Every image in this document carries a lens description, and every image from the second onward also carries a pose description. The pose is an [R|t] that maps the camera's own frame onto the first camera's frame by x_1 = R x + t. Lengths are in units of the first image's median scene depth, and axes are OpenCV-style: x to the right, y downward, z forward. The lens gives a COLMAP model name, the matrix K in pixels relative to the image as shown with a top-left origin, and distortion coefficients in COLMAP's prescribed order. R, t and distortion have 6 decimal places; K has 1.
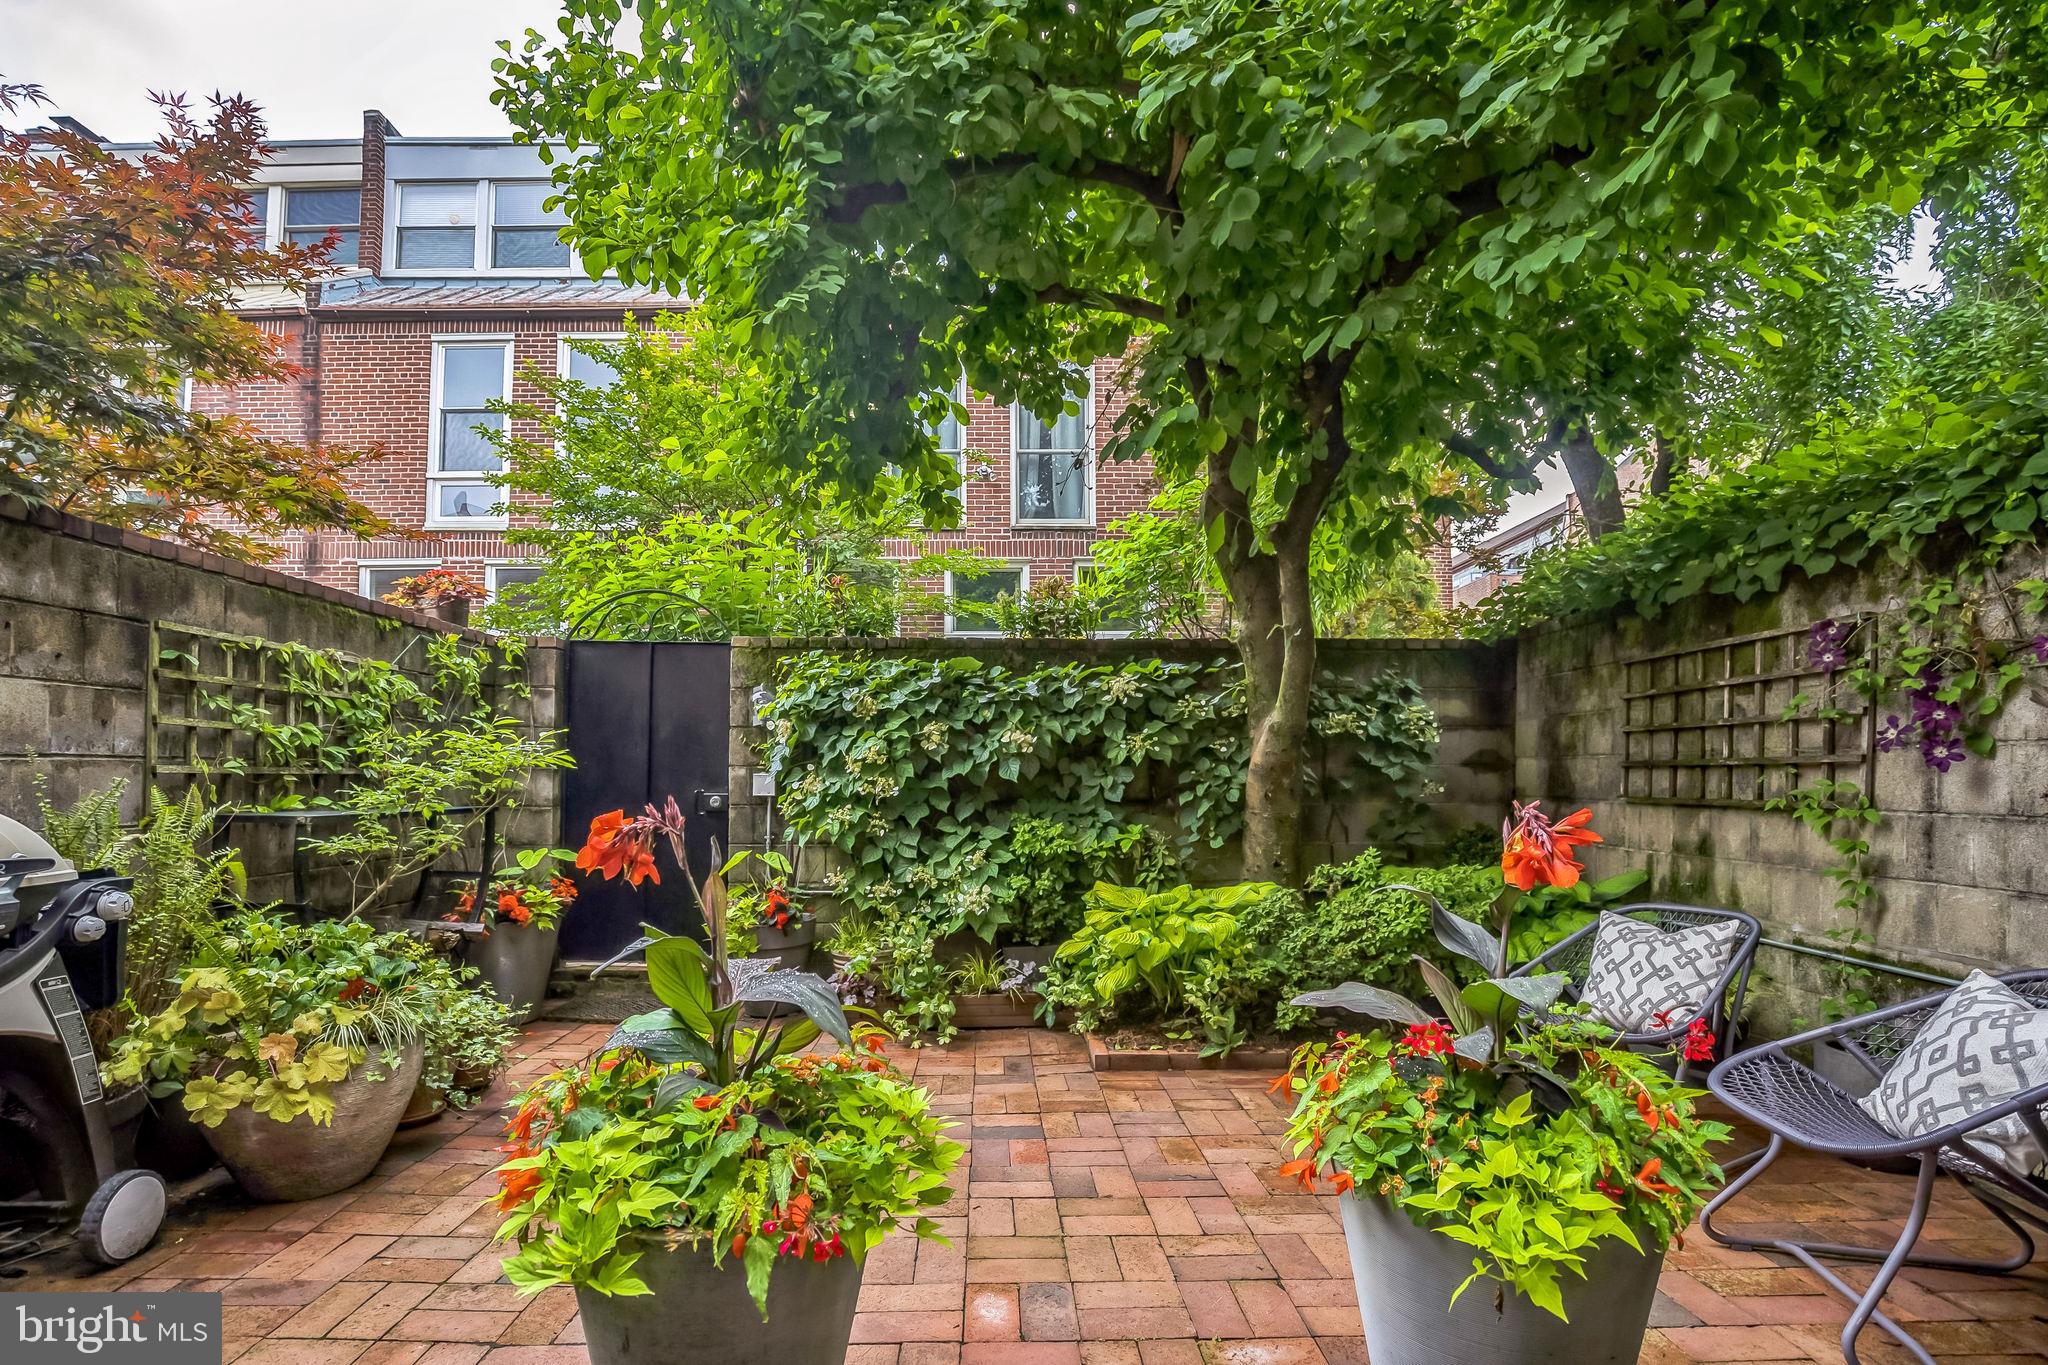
lens RADIAL K [[956.9, 0, 982.4], [0, 956.9, 788.3], [0, 0, 1]] dist [-0.039559, 0.001478]
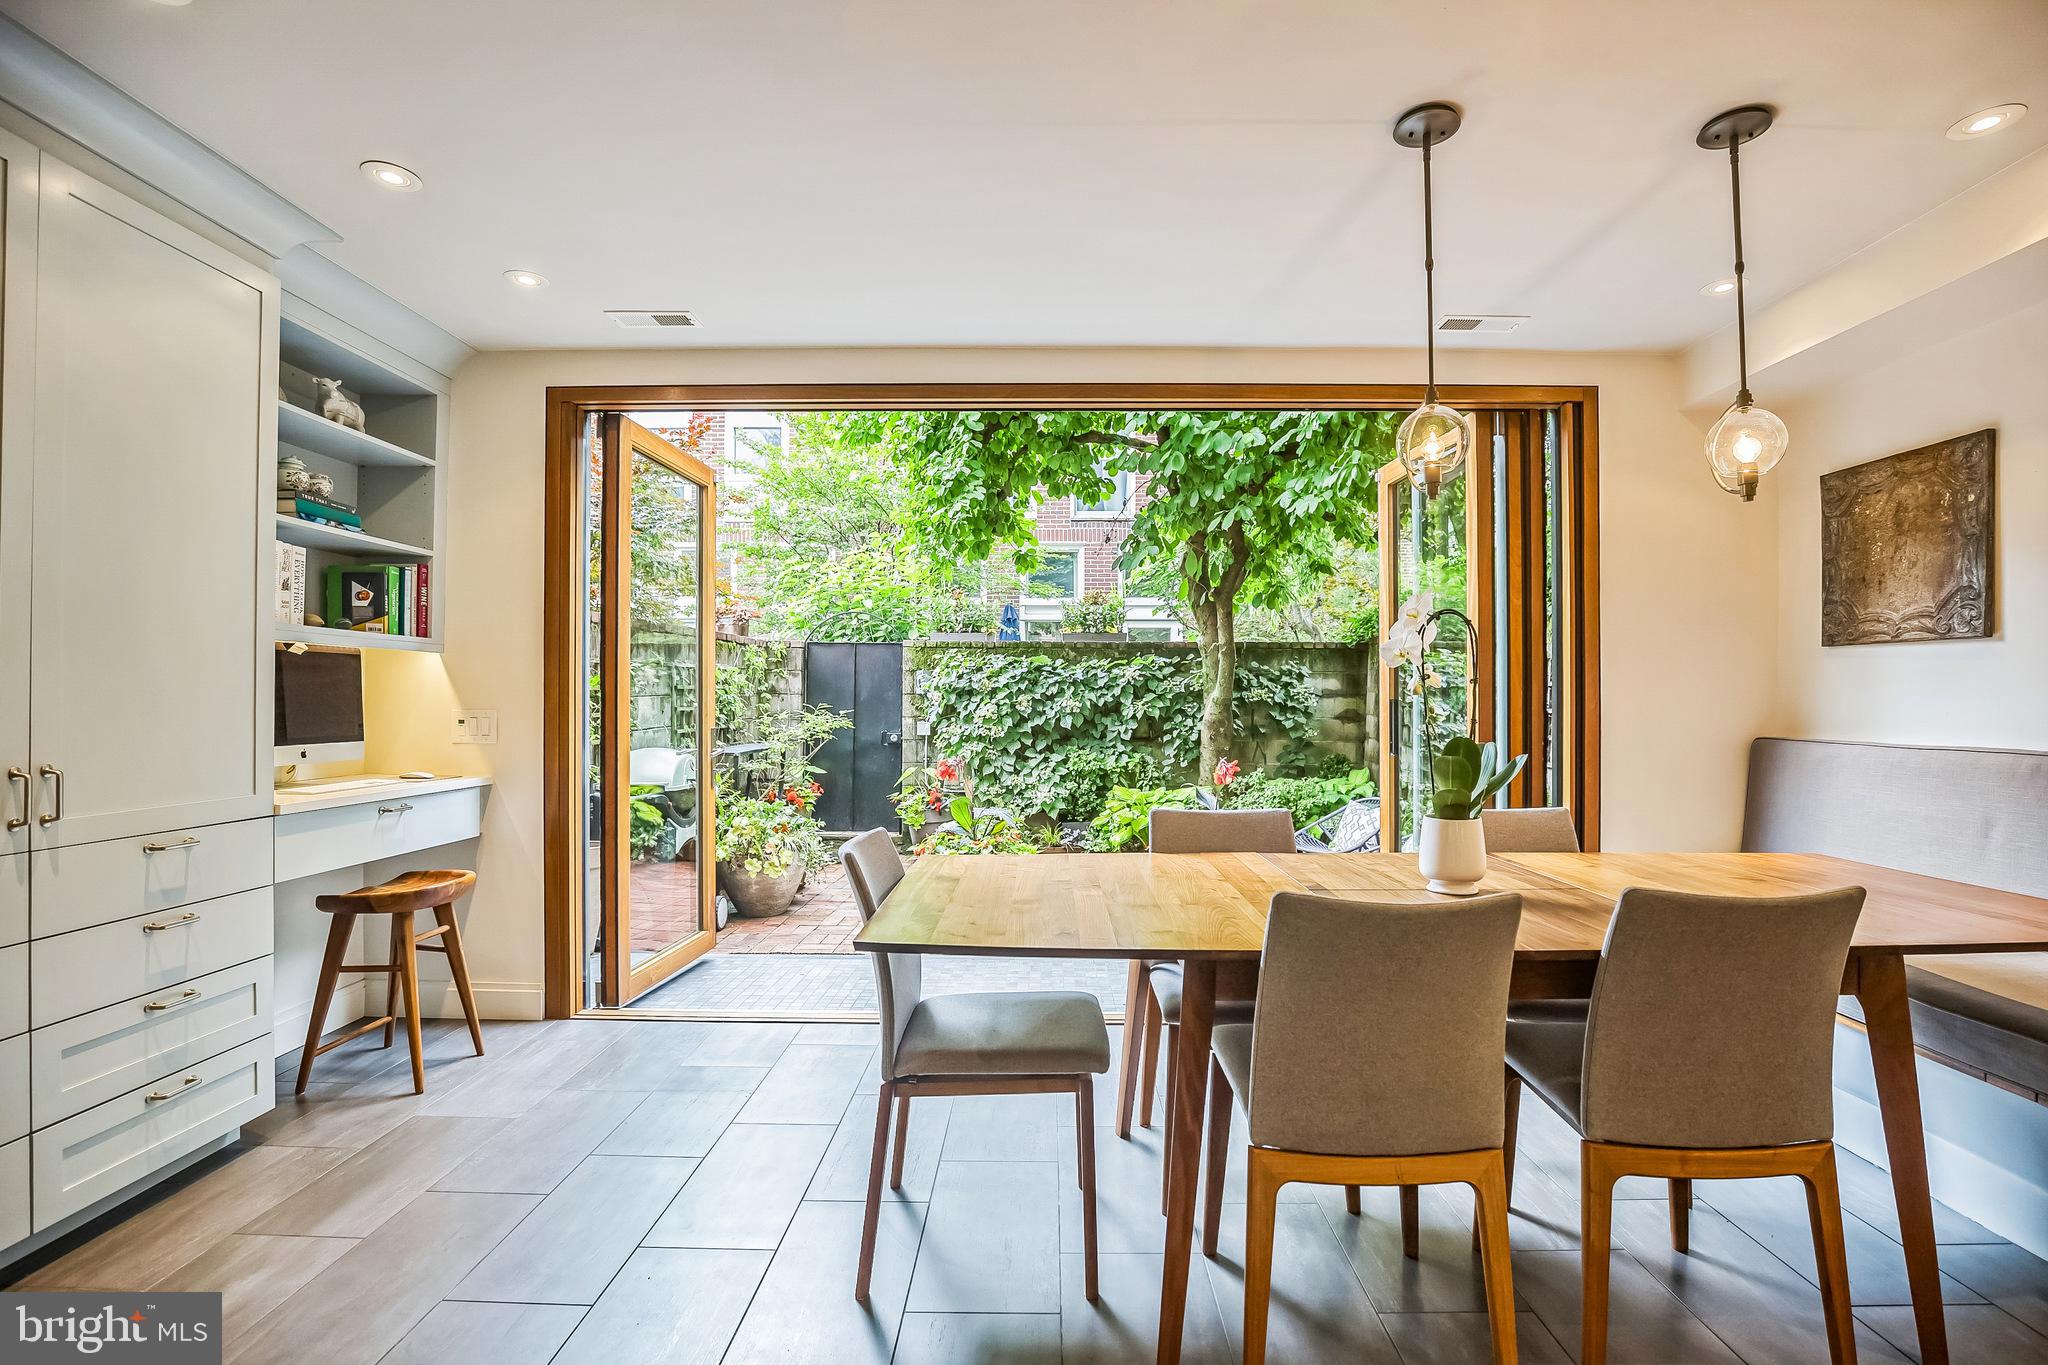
lens RADIAL K [[956.9, 0, 1029.5], [0, 956.9, 683.9], [0, 0, 1]] dist [-0.039559, 0.001478]
pose [[0.999803, 0.004048, -0.019435, -0.005062], [-0.004306, 0.999903, -0.013245, -0.064507], [0.019380, 0.013327, 0.999723, -0.754194]]
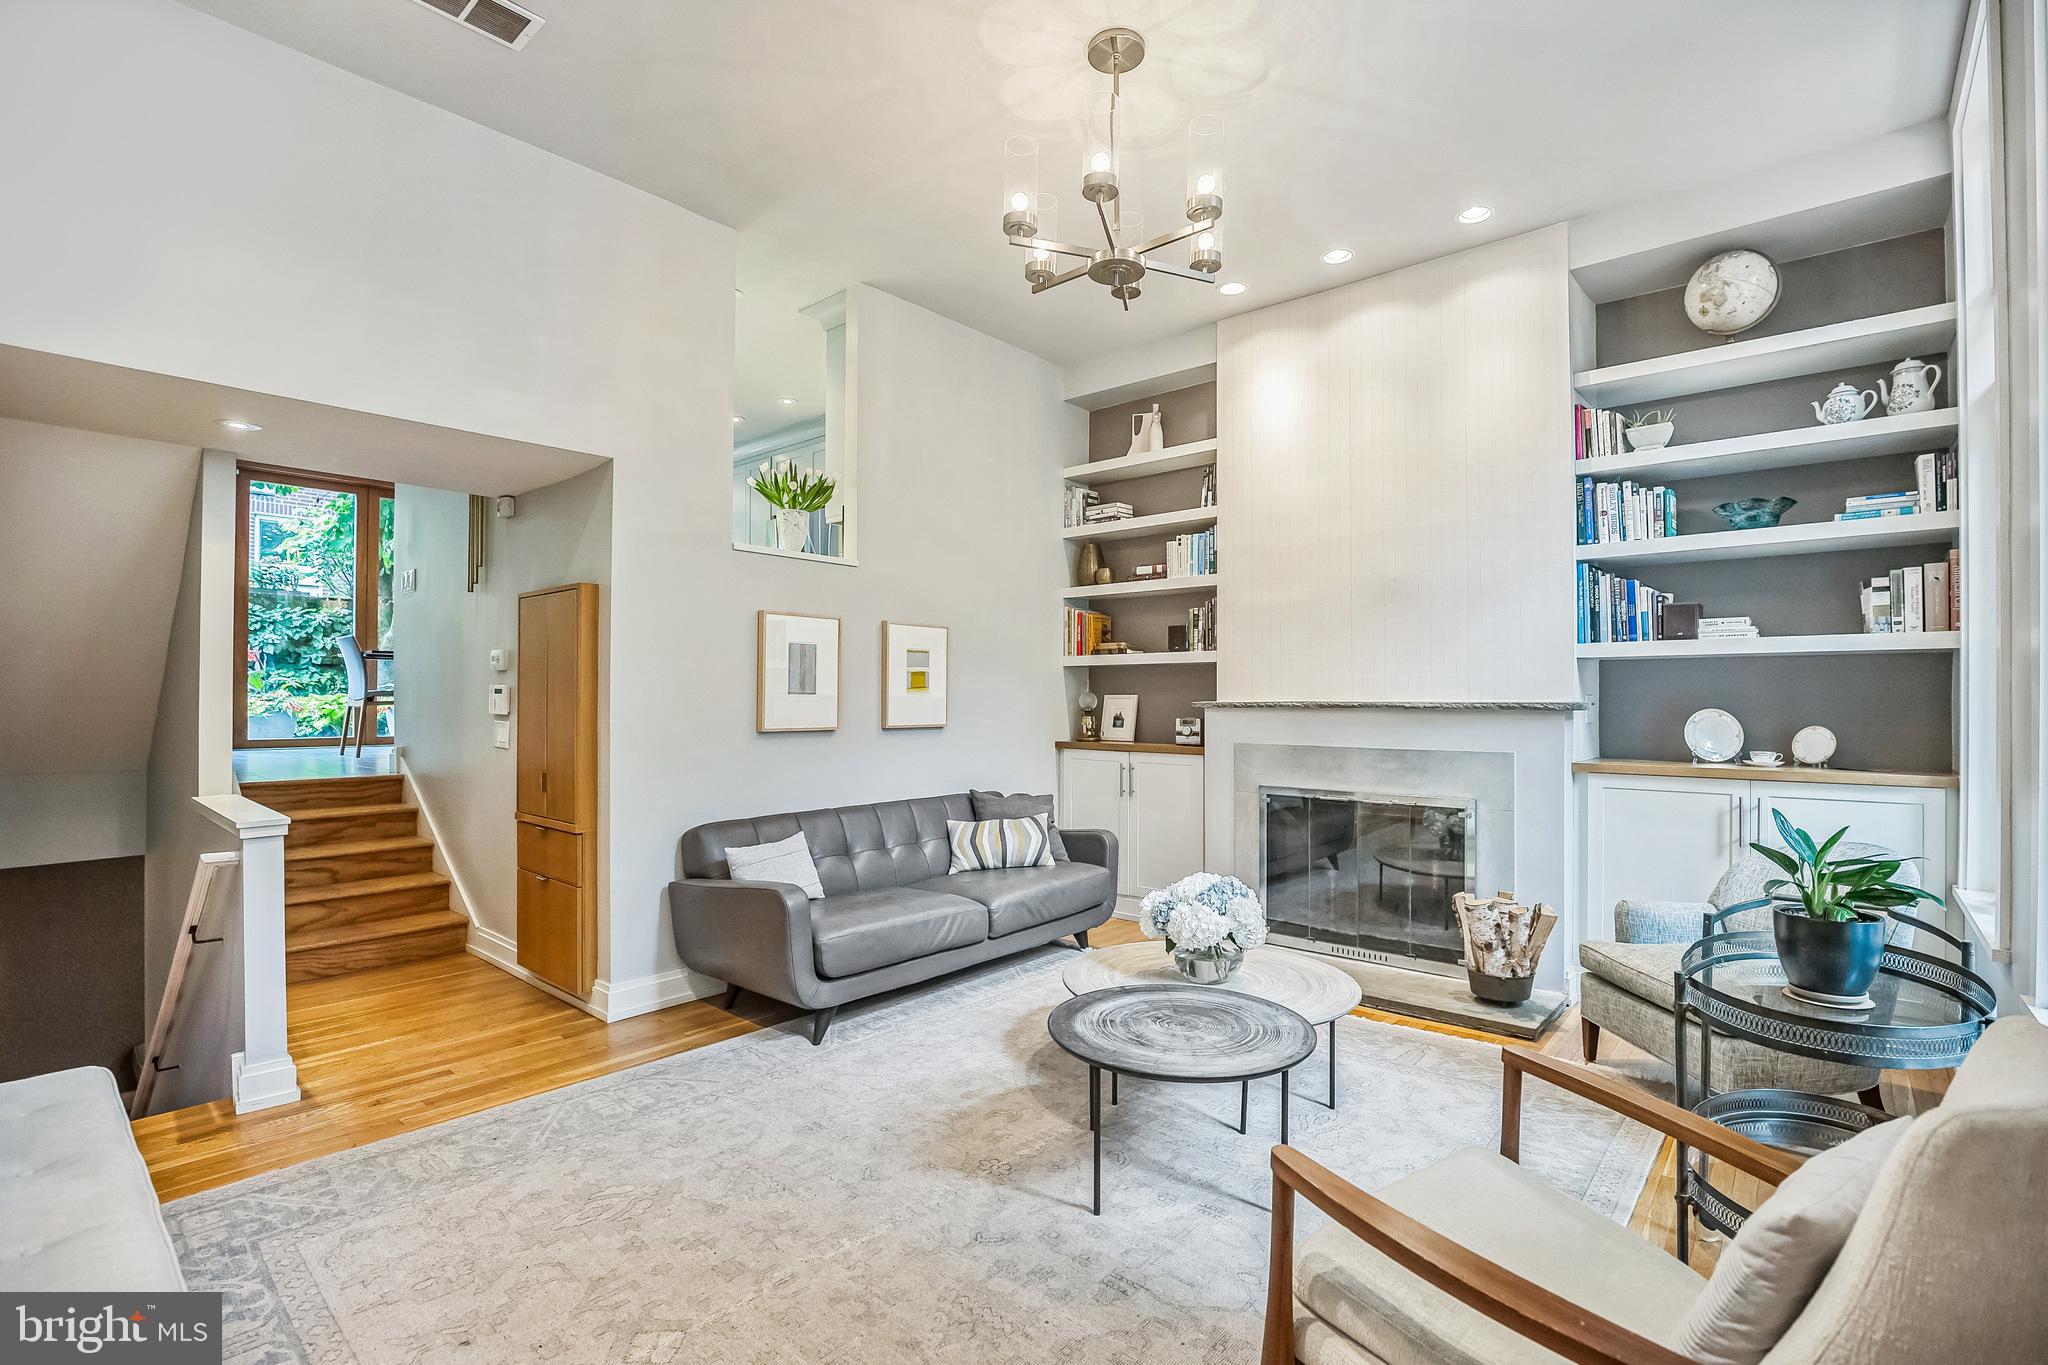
lens RADIAL K [[956.9, 0, 1024.2], [0, 956.9, 692.1], [0, 0, 1]] dist [-0.039559, 0.001478]
pose [[0.671875, 0.012360, 0.740561, -0.435377], [-0.011366, 0.999915, -0.006377, 0.082765], [-0.740577, -0.004133, 0.671959, -2.038815]]
